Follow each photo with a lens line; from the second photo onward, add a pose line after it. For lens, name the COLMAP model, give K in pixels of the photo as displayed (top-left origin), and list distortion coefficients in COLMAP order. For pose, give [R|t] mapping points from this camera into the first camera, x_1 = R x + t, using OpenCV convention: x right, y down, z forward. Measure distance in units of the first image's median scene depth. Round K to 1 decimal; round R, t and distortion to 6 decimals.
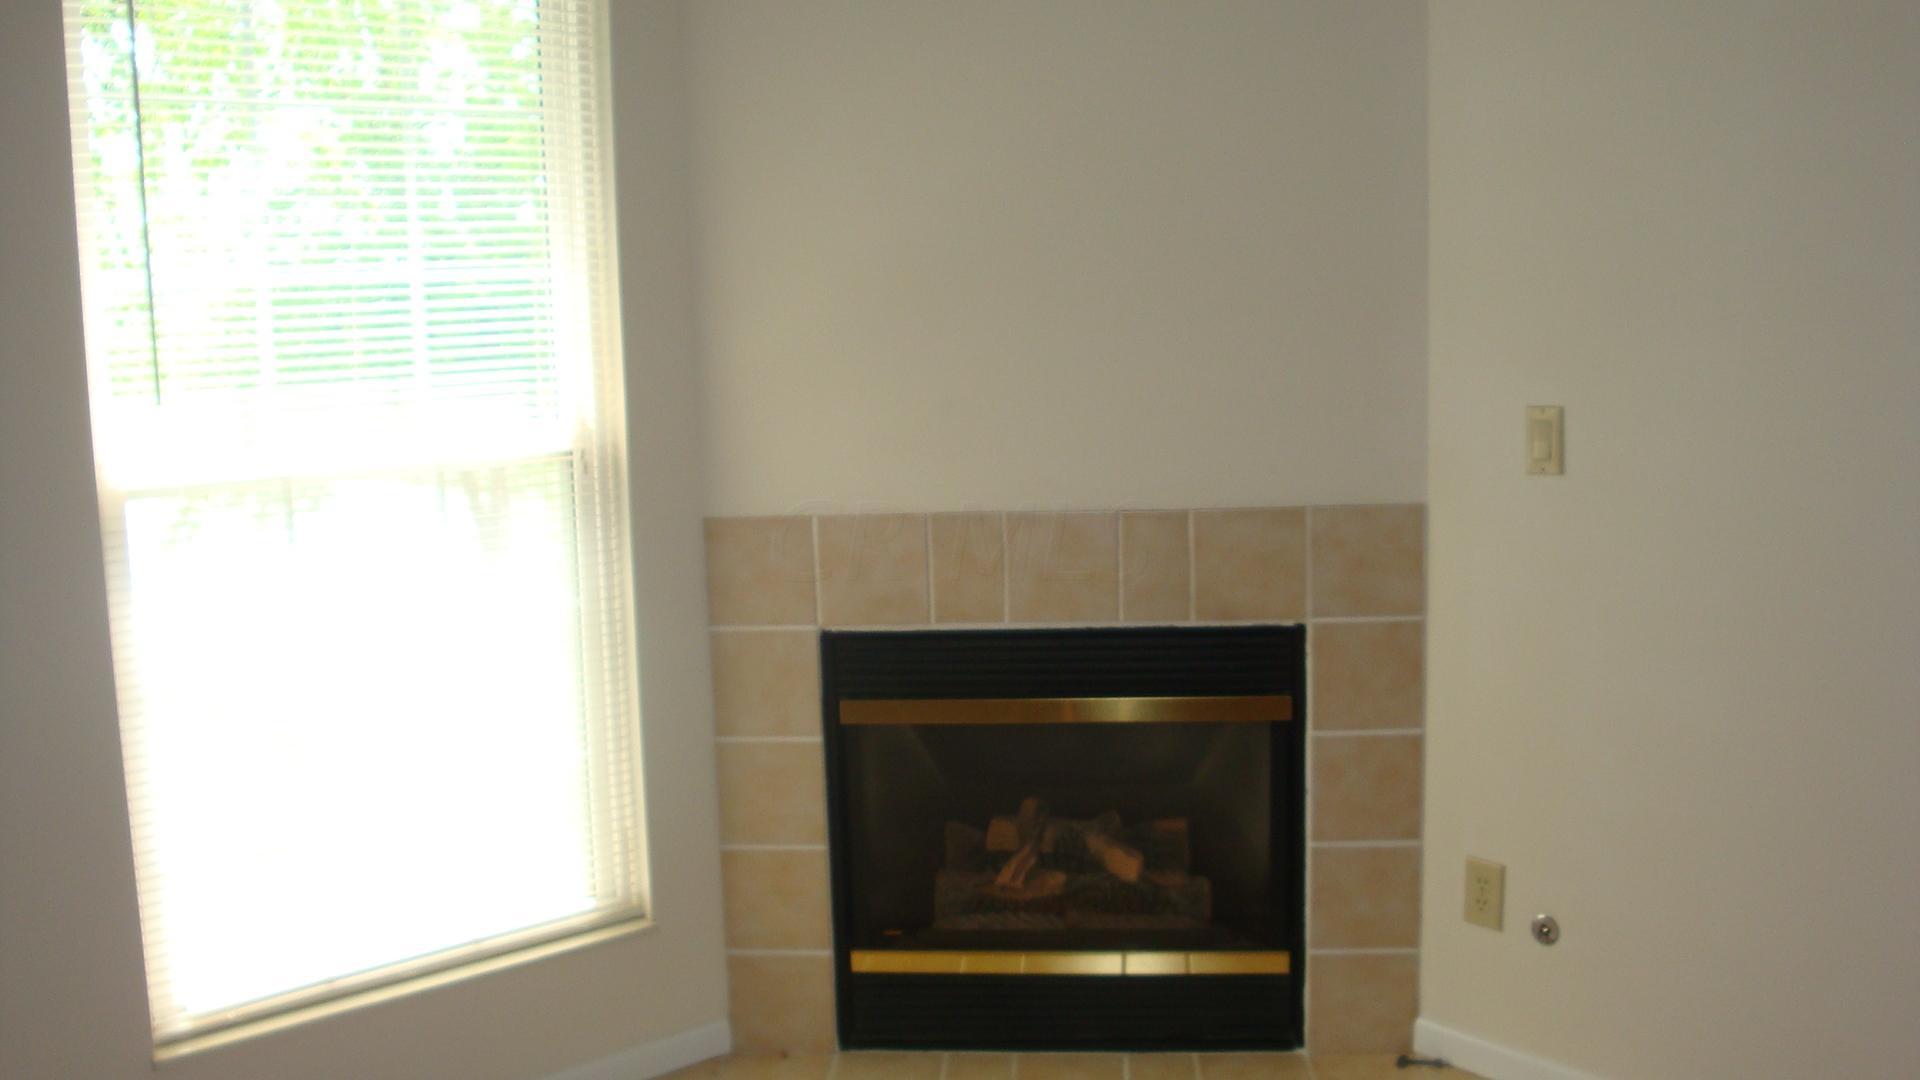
lens RADIAL K [[1712.1, 0, 955.8], [0, 1712.1, 540.3], [0, 0, 1]] dist [-0.086895, -0.010543]
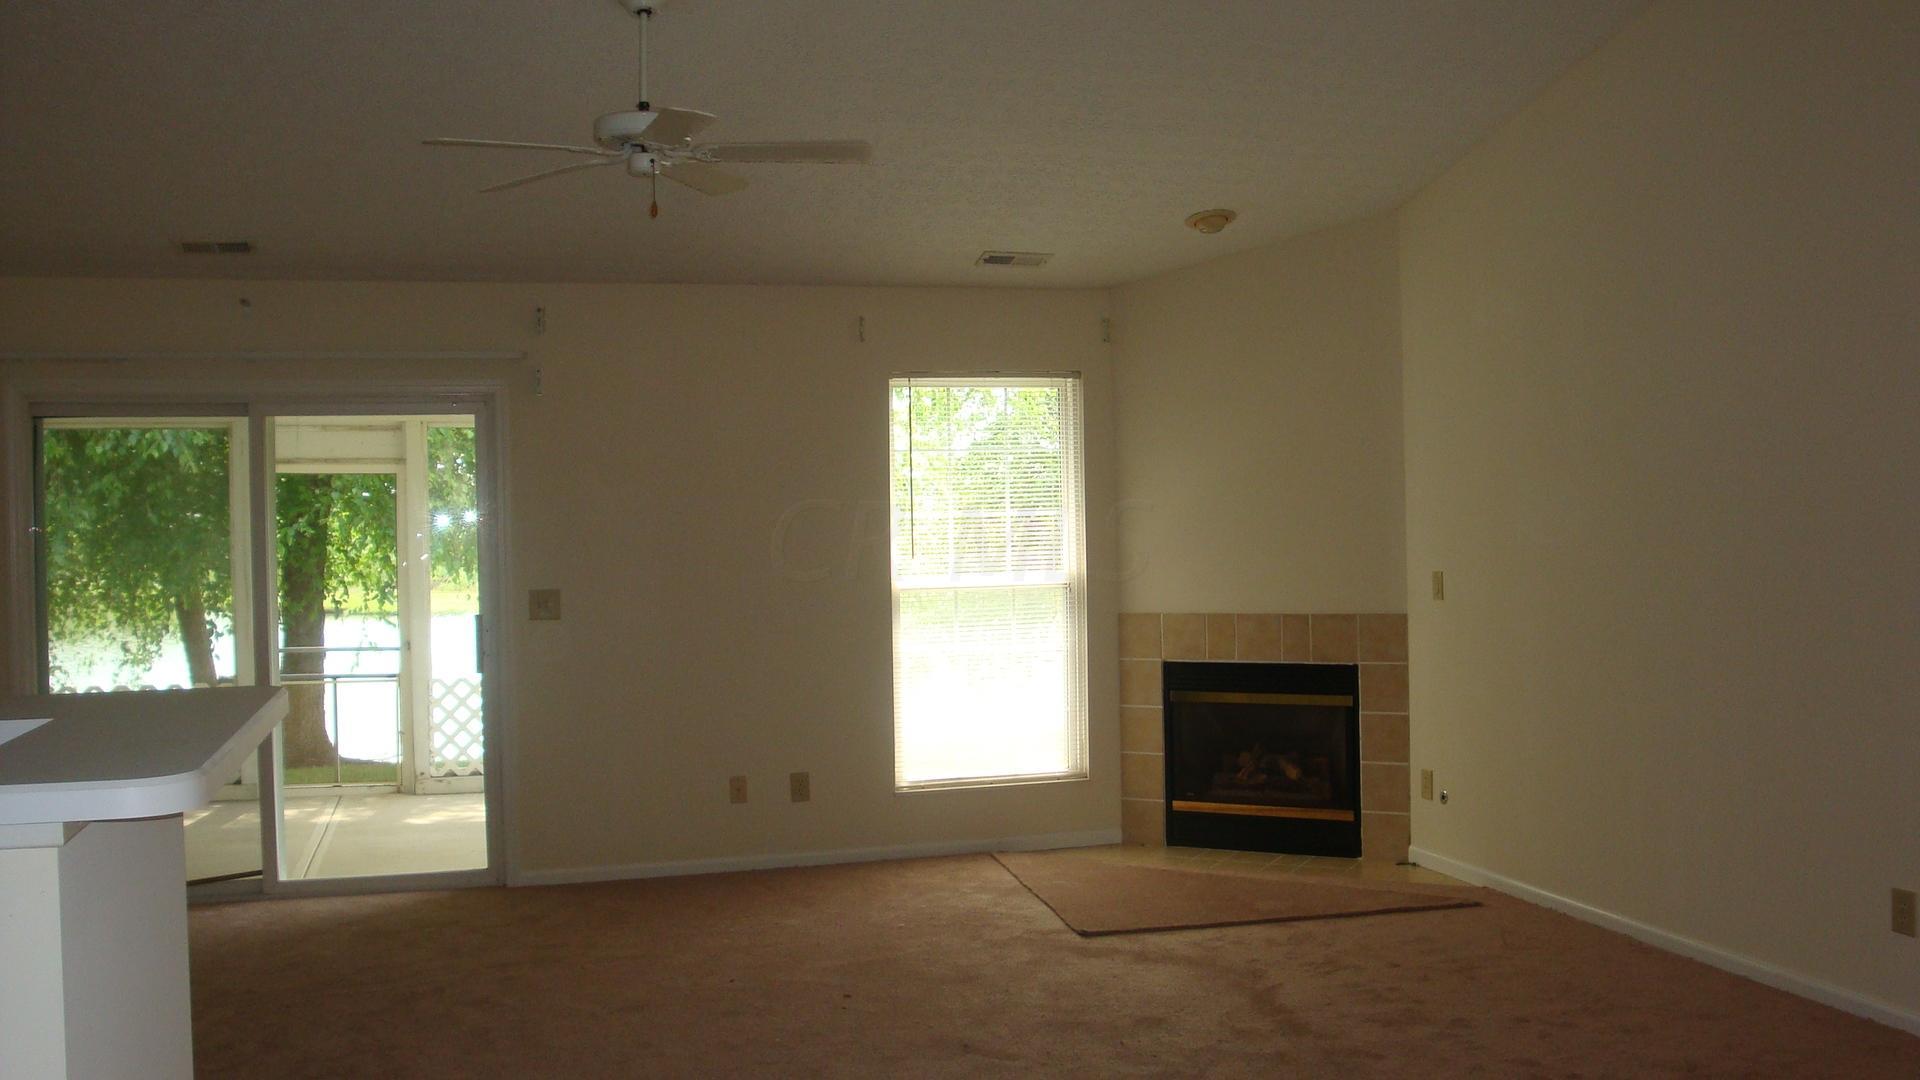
lens RADIAL K [[1712.1, 0, 960.8], [0, 1712.1, 538.4], [0, 0, 1]] dist [-0.086895, -0.010543]
pose [[0.914964, 0.011916, -0.403360, 0.634455], [-0.058032, 0.993059, -0.102300, 0.145348], [0.399342, 0.117009, 0.909305, -1.330658]]
